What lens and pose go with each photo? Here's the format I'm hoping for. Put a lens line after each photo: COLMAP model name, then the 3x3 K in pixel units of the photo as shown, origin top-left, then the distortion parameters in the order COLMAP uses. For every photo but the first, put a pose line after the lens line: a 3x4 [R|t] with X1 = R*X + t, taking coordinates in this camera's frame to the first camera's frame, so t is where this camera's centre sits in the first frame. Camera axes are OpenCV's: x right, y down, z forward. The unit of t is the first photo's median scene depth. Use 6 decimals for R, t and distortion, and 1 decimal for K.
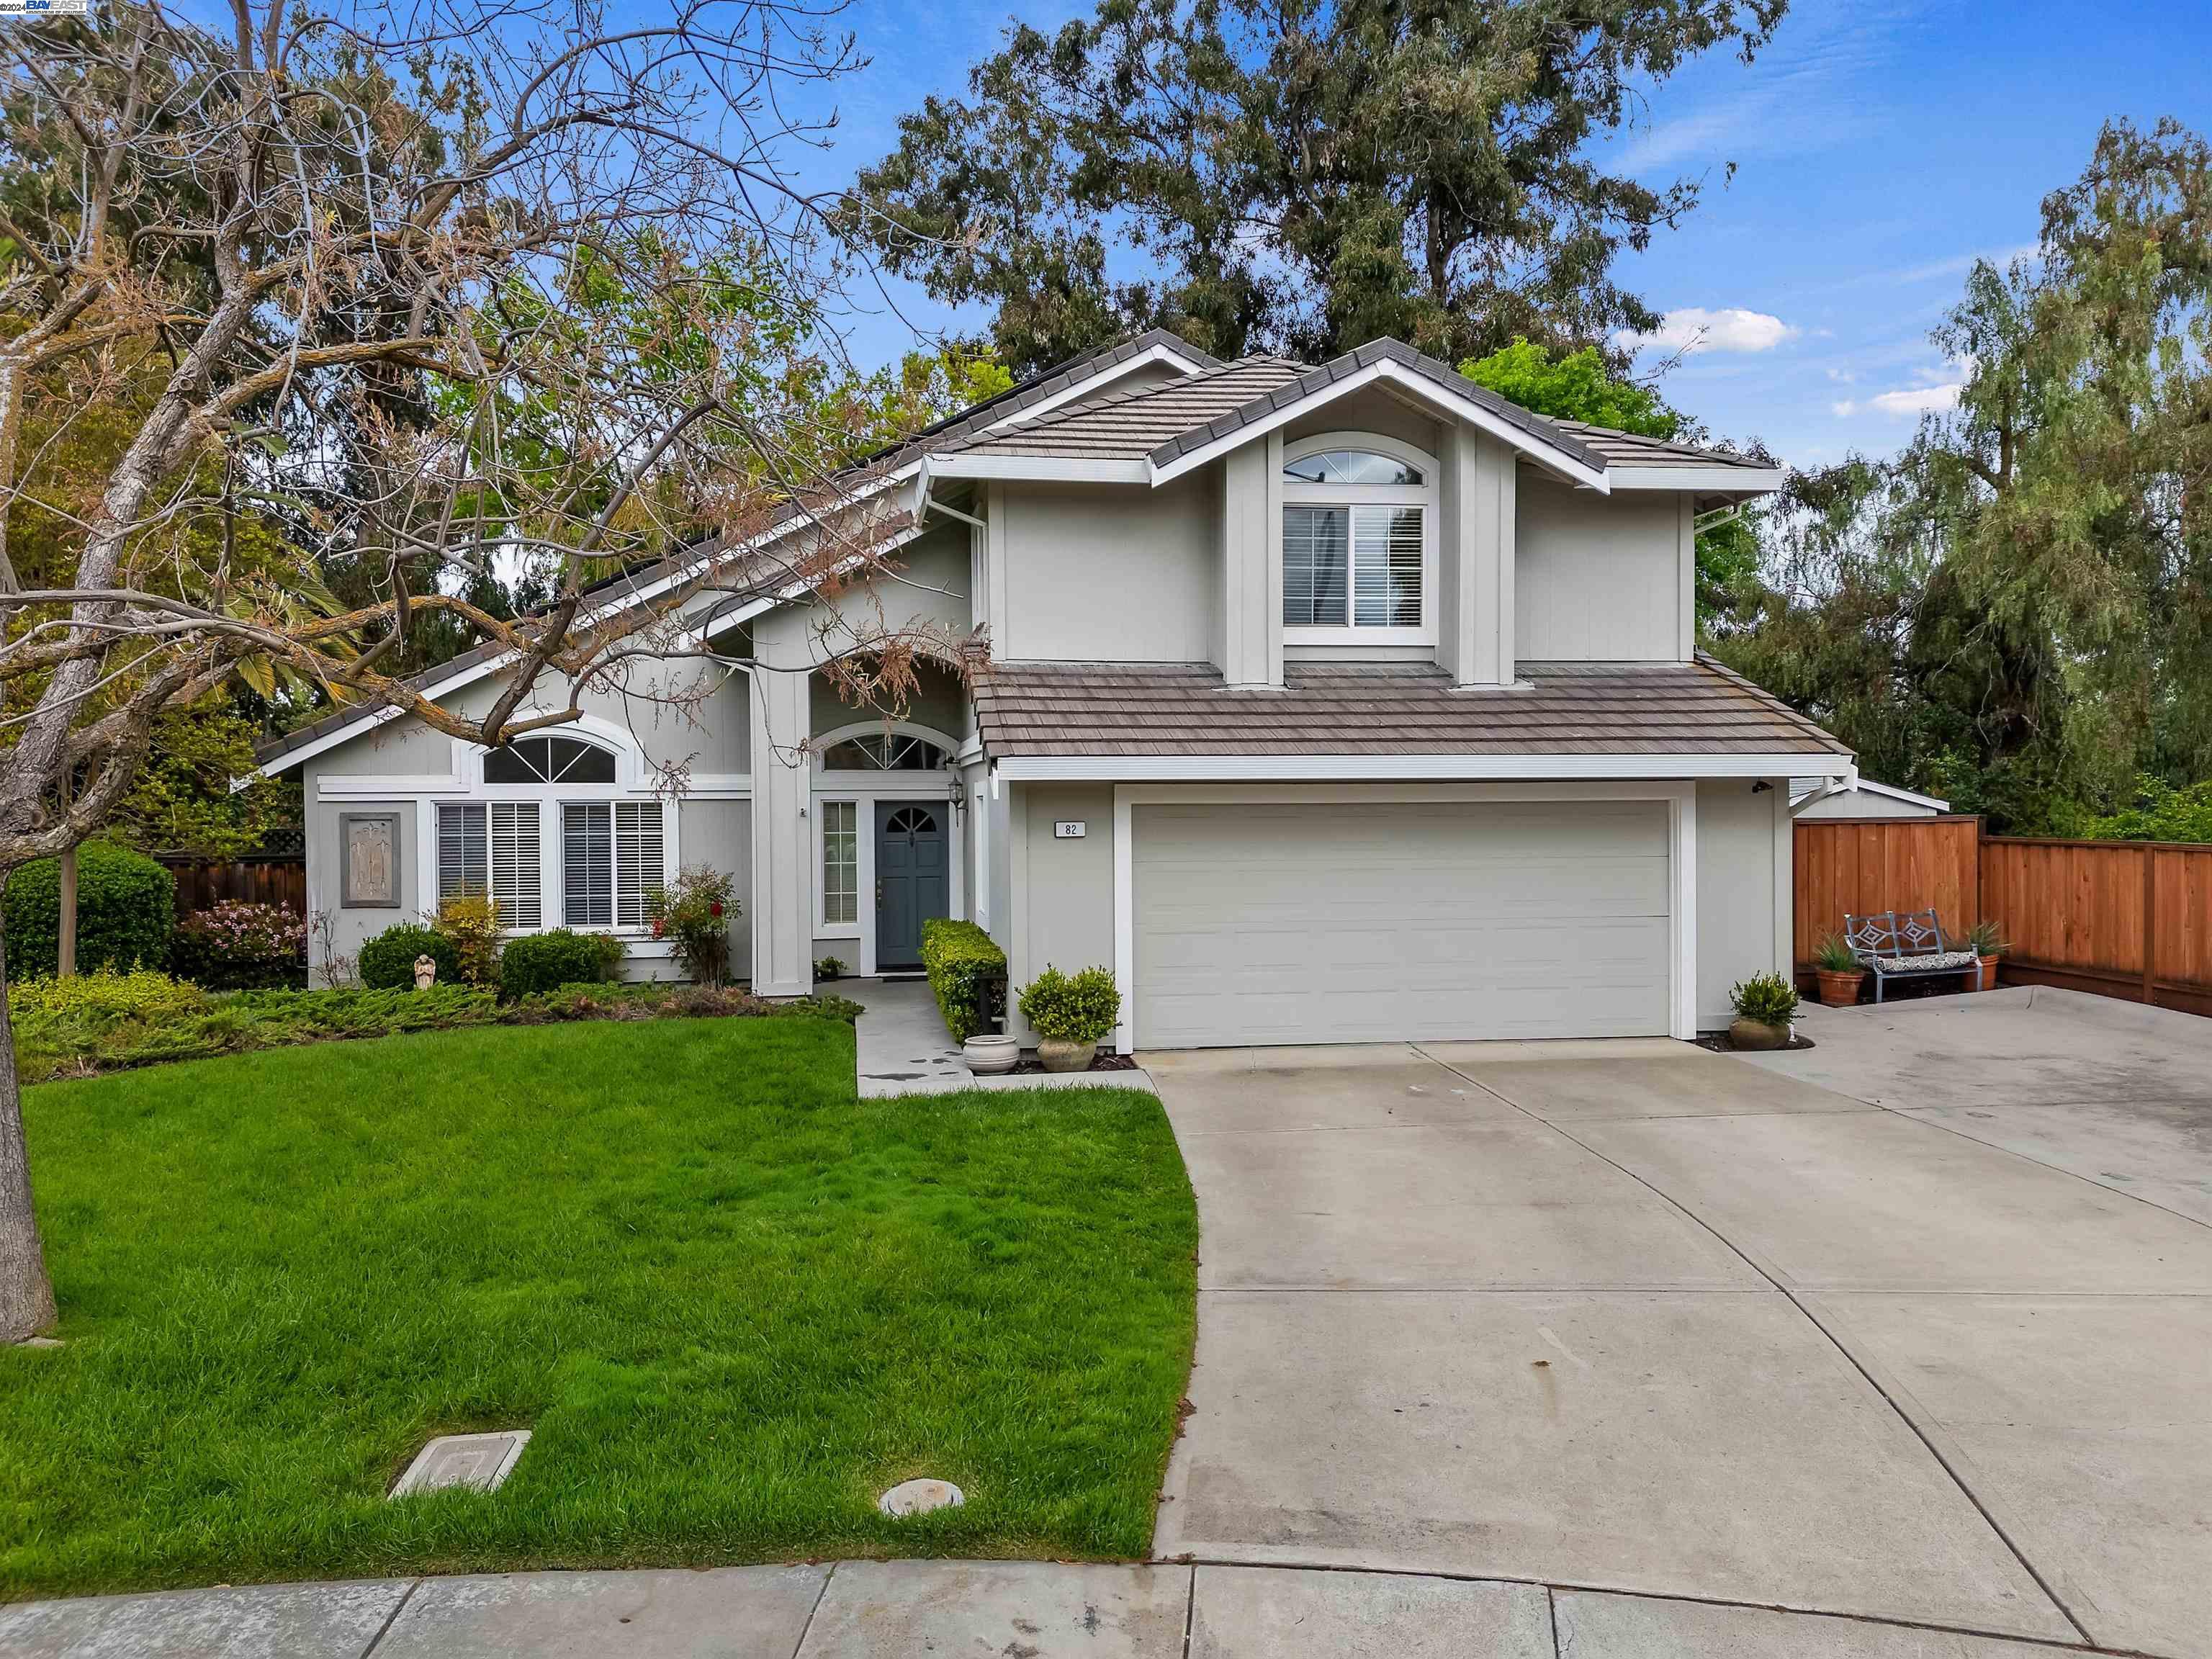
lens RADIAL K [[1608.0, 0, 1121.1], [0, 1608.0, 813.8], [0, 0, 1]] dist [0.123666, -0.189914]
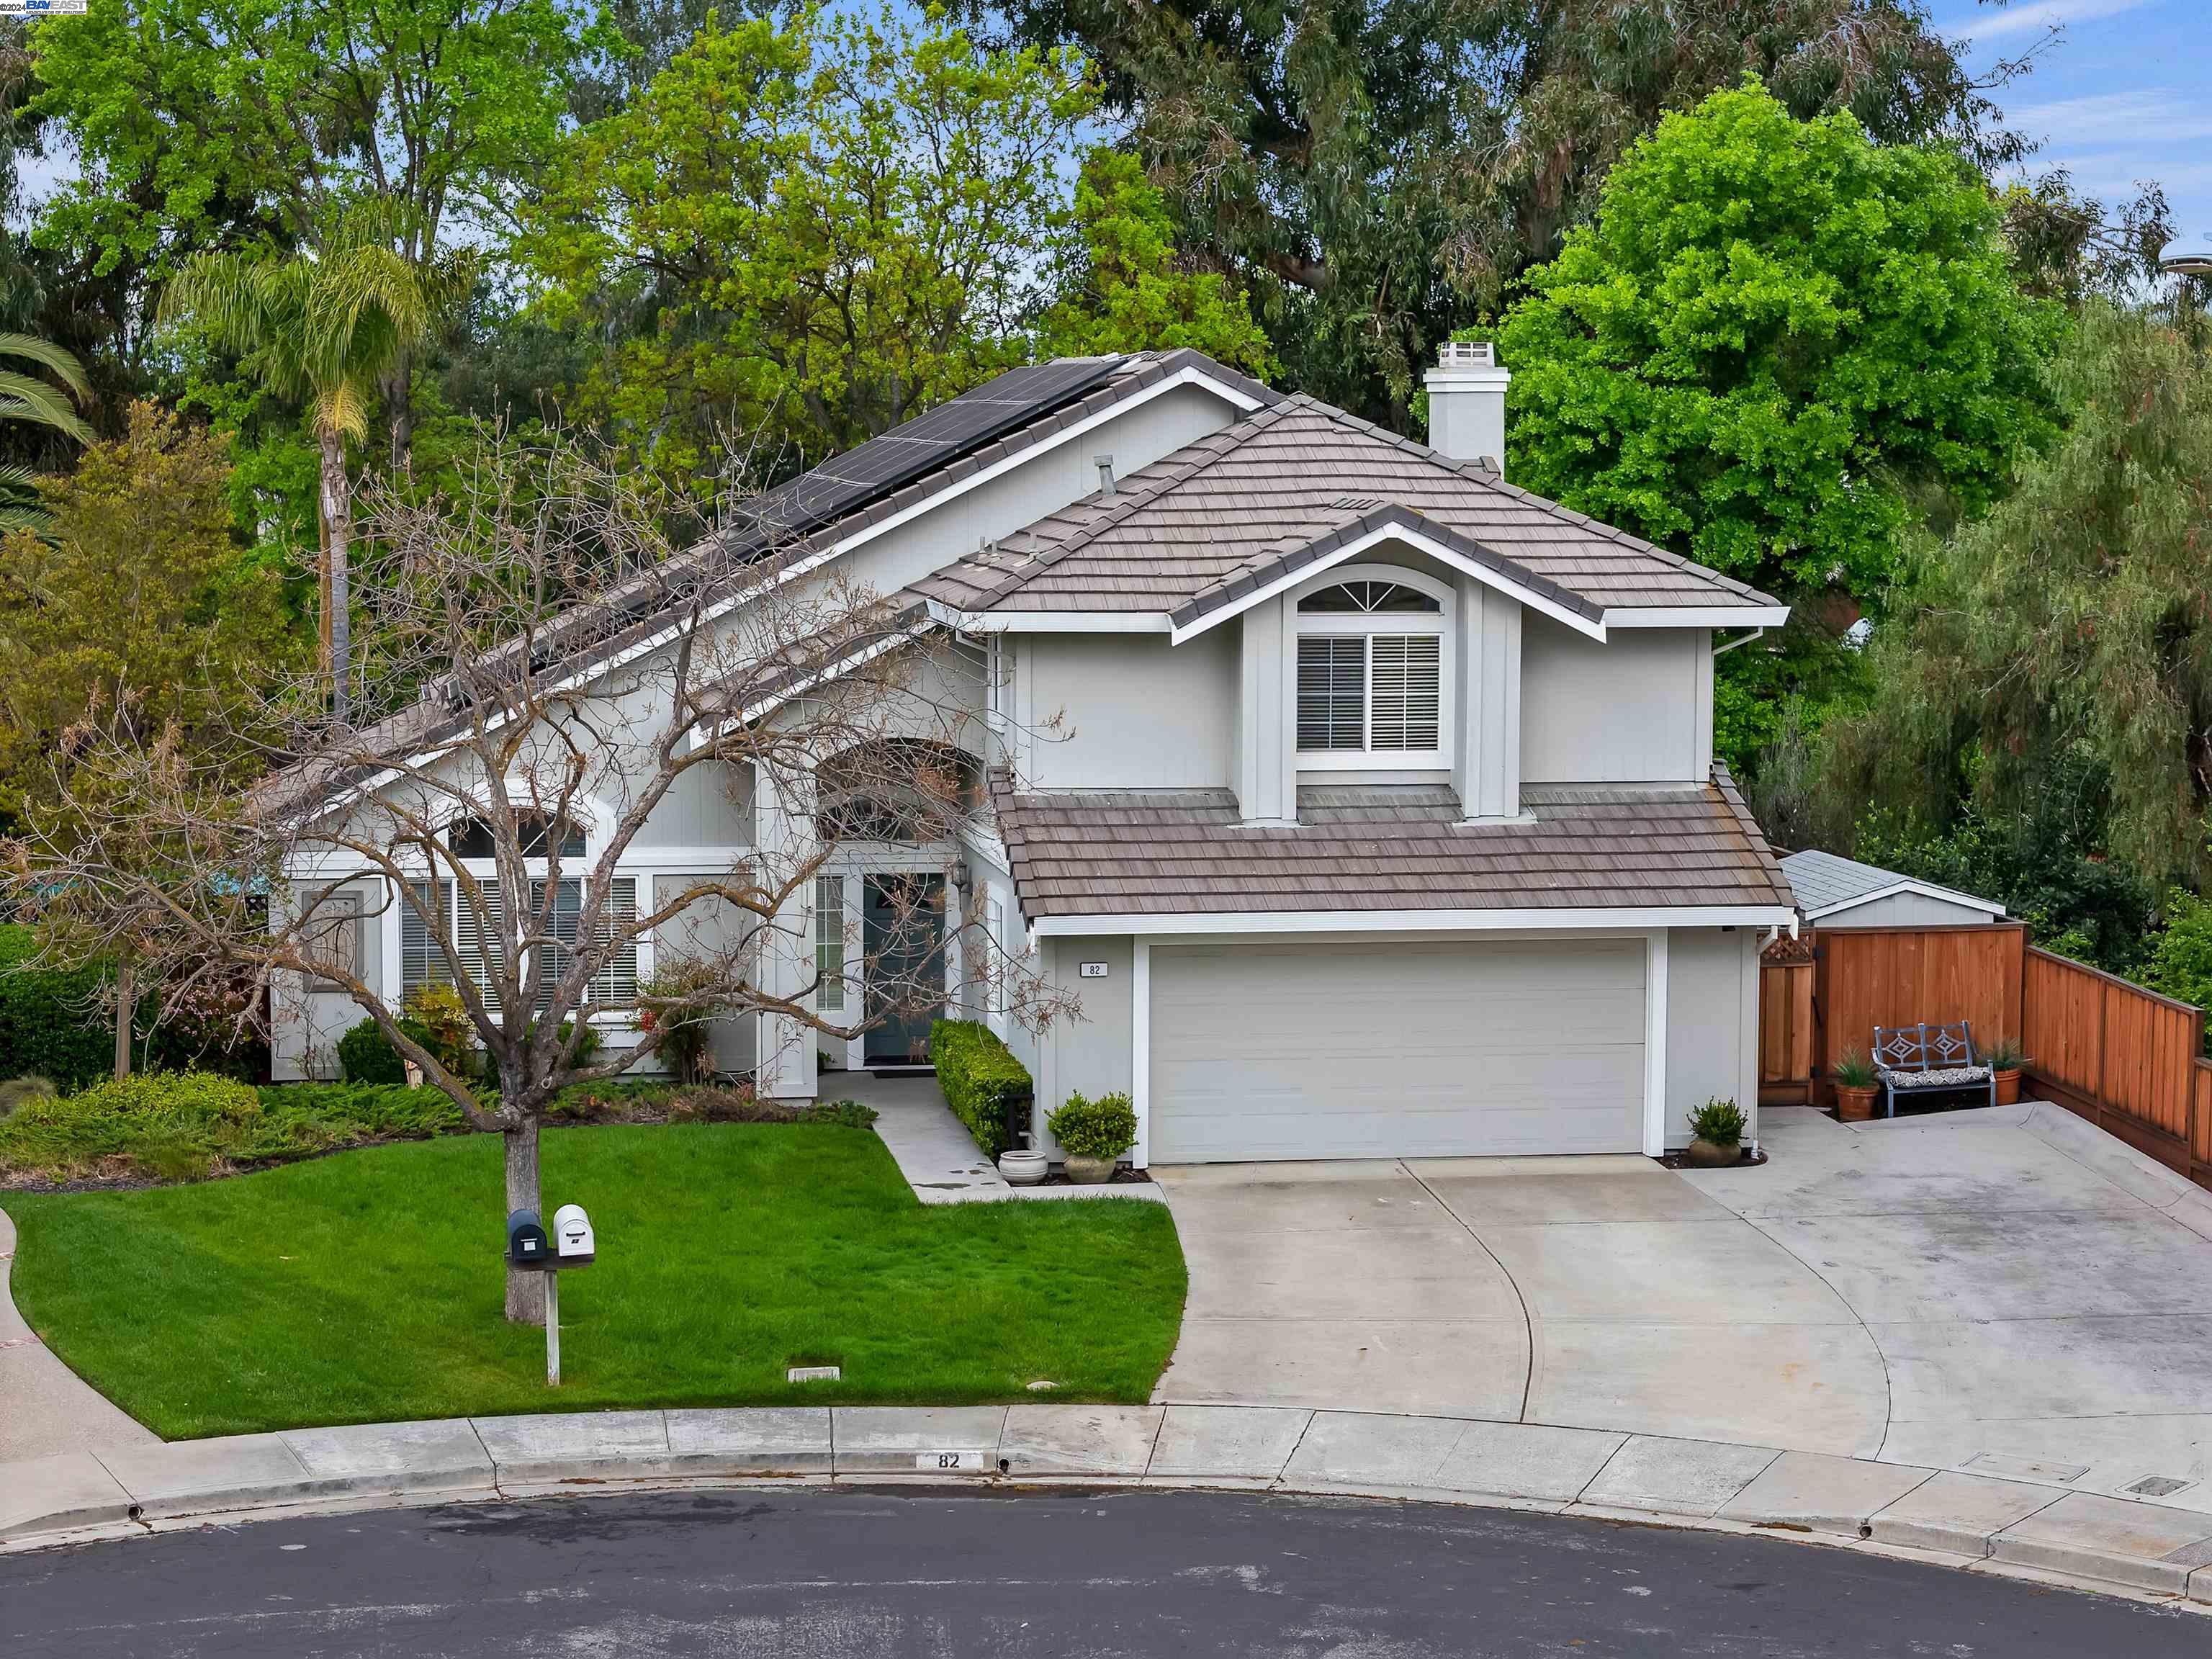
lens RADIAL K [[4443.0, 0, 1206.0], [0, 4443.0, 826.0], [0, 0, 1]] dist [0.012661, -0.076266]
pose [[0.999822, 0.011557, 0.014891, -0.000998], [-0.012811, 0.996117, 0.087104, -0.341603], [-0.013827, -0.087280, 0.996088, -1.964859]]
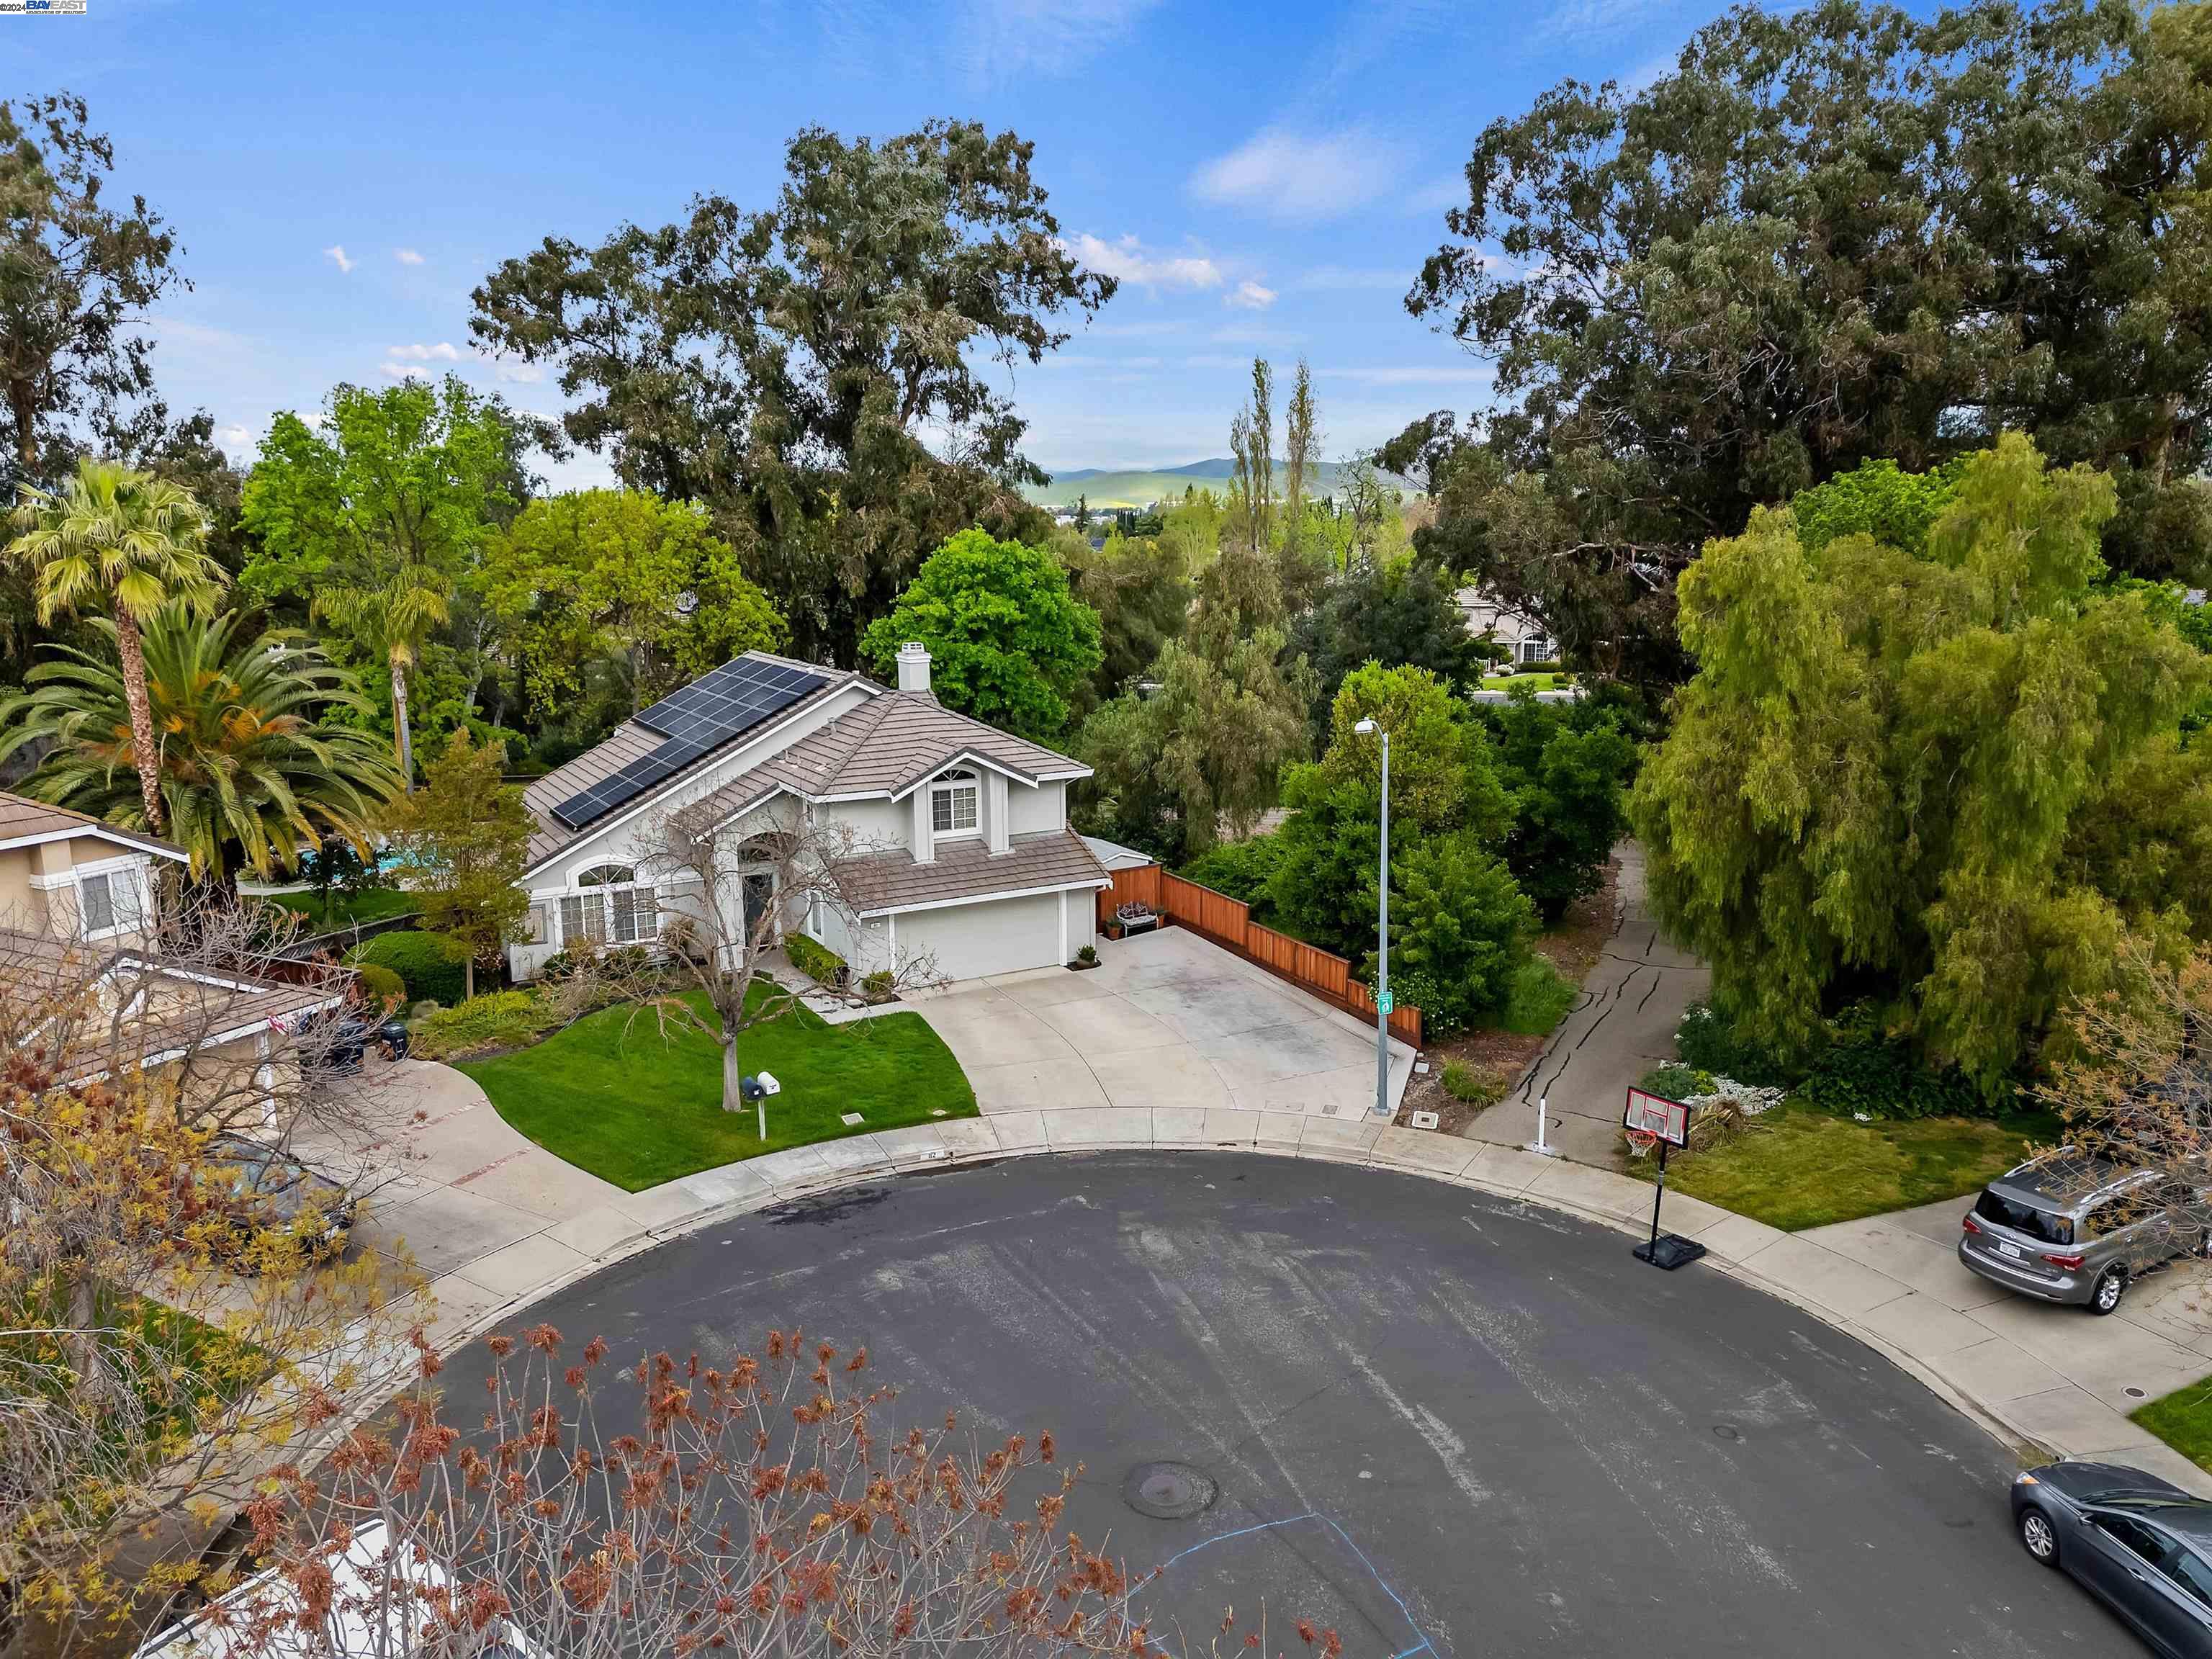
lens RADIAL K [[1608.0, 0, 1121.1], [0, 1608.0, 813.8], [0, 0, 1]] dist [0.123666, -0.189914]
pose [[0.935439, -0.063856, 0.347672, -0.612888], [0.001393, 0.984206, 0.177019, -0.703507], [-0.353484, -0.165107, 0.920754, -1.856609]]
